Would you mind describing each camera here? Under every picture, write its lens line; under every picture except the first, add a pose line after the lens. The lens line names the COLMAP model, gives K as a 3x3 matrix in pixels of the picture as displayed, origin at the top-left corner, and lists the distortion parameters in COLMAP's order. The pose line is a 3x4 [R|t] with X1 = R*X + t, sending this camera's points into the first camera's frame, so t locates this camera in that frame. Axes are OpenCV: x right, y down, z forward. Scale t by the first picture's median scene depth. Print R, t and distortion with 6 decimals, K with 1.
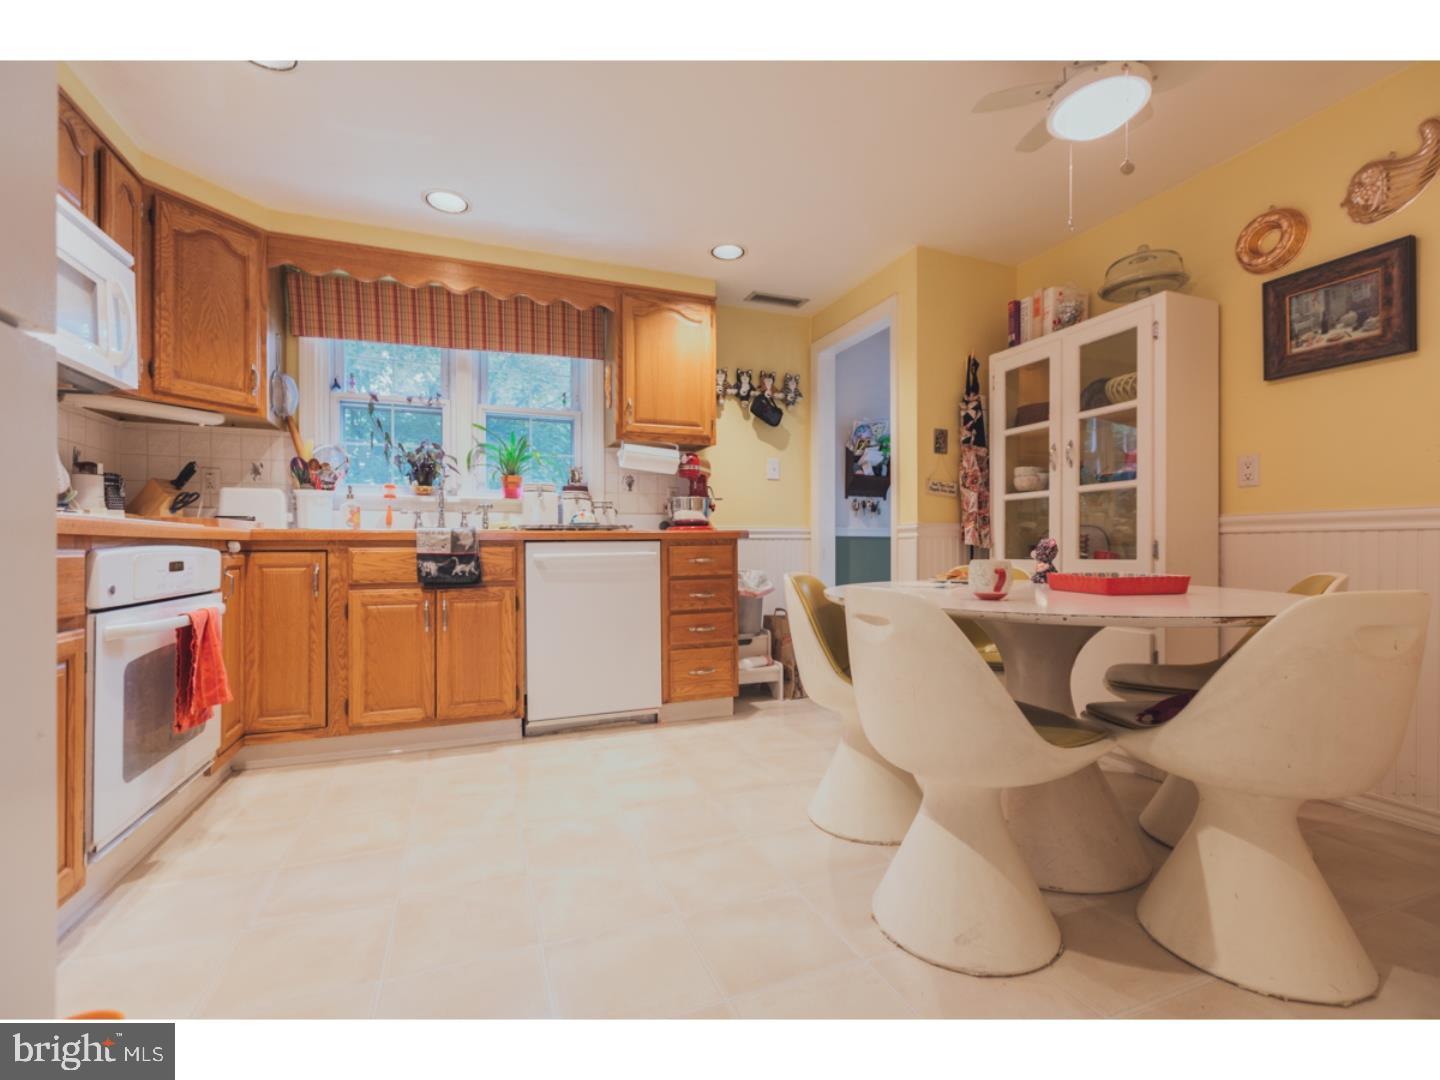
lens RADIAL K [[640.9, 0, 720.0], [0, 640.9, 540.0], [0, 0, 1]] dist [-0.000234, -0.000097]
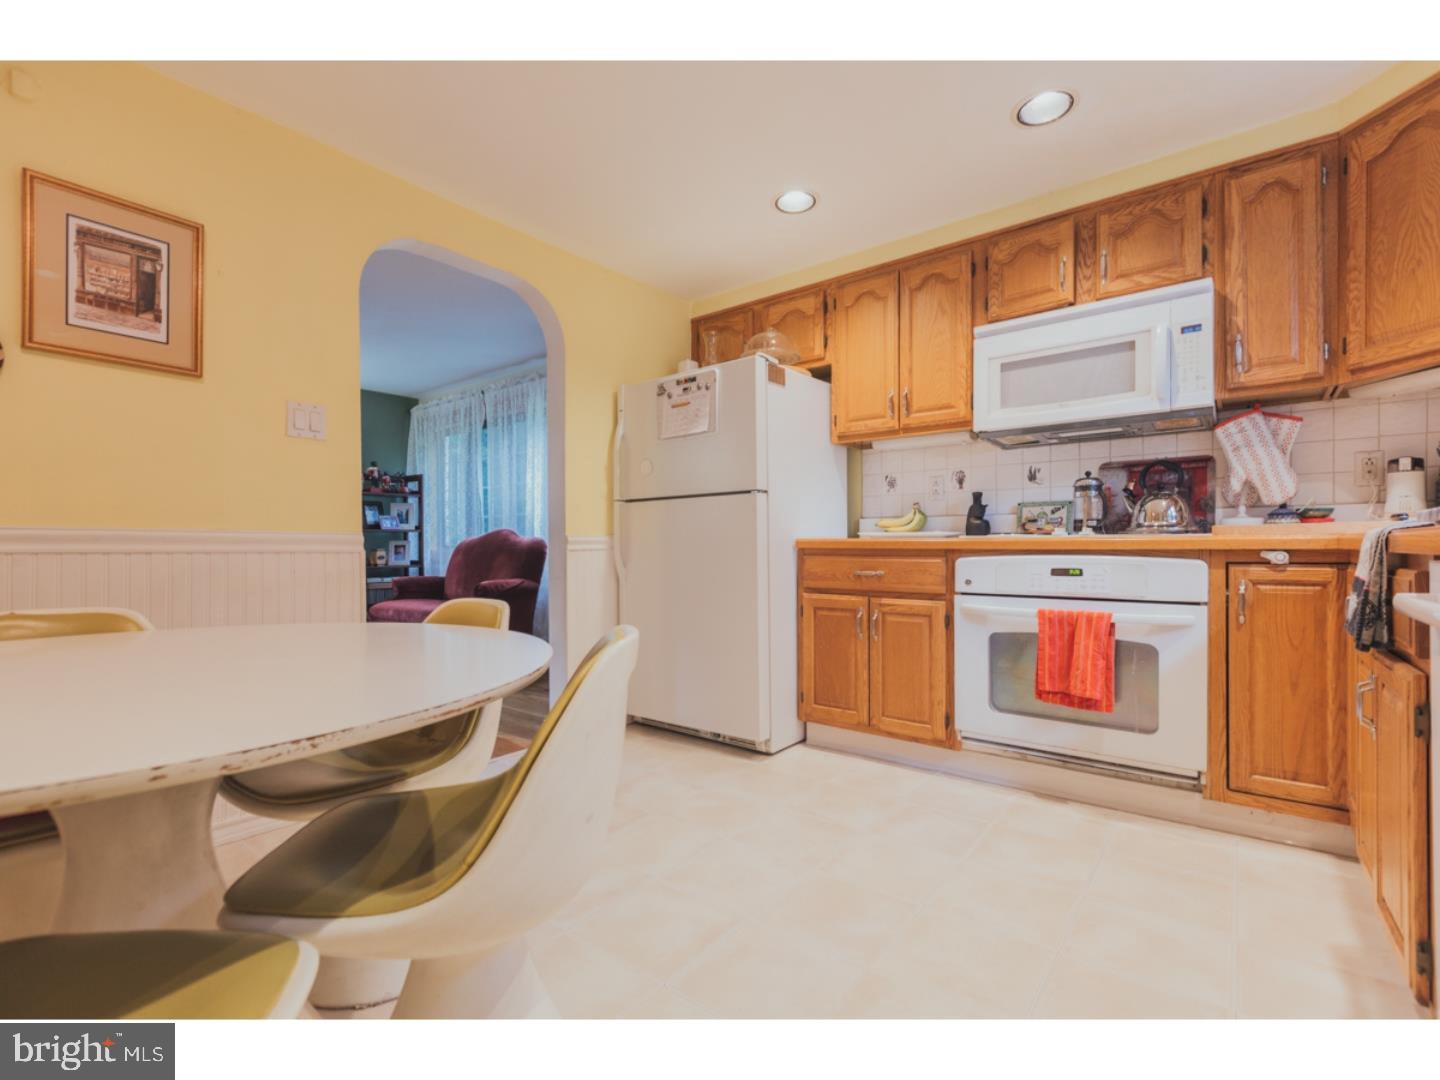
lens RADIAL K [[640.9, 0, 720.0], [0, 640.9, 540.0], [0, 0, 1]] dist [-0.000234, -0.000097]
pose [[-0.858467, 0.006713, -0.512826, 0.296791], [0.013854, 0.999853, -0.010103, -0.014682], [0.512682, -0.015778, -0.858433, 1.436531]]
